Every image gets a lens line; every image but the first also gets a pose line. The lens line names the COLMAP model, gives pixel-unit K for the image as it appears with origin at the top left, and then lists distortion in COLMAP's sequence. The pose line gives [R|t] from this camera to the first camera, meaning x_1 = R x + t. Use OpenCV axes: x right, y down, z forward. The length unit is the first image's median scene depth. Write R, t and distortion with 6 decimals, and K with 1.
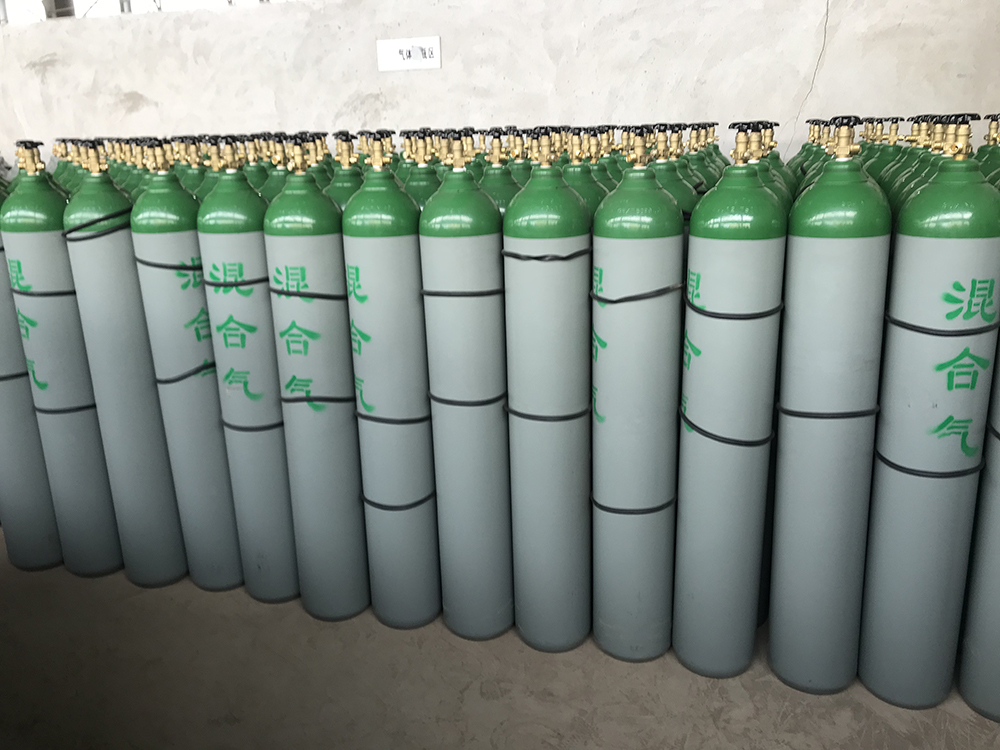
lens RADIAL K [[821.3, 0, 498.9], [0, 821.3, 381.0], [0, 0, 1]] dist [0.019450, -0.011550]
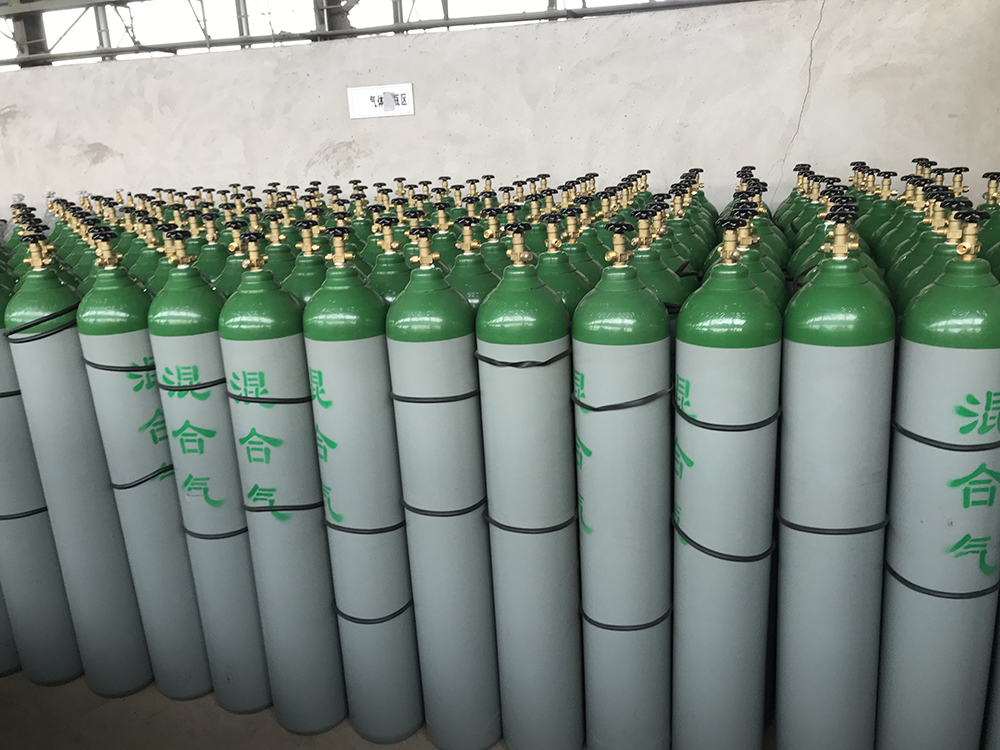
lens RADIAL K [[821.3, 0, 499.3], [0, 821.3, 370.6], [0, 0, 1]] dist [0.019450, -0.011550]
pose [[0.999516, -0.029508, 0.009902, 0.018445], [0.029642, 0.999466, -0.013733, -0.109973], [-0.009491, 0.014019, 0.999857, 0.066185]]
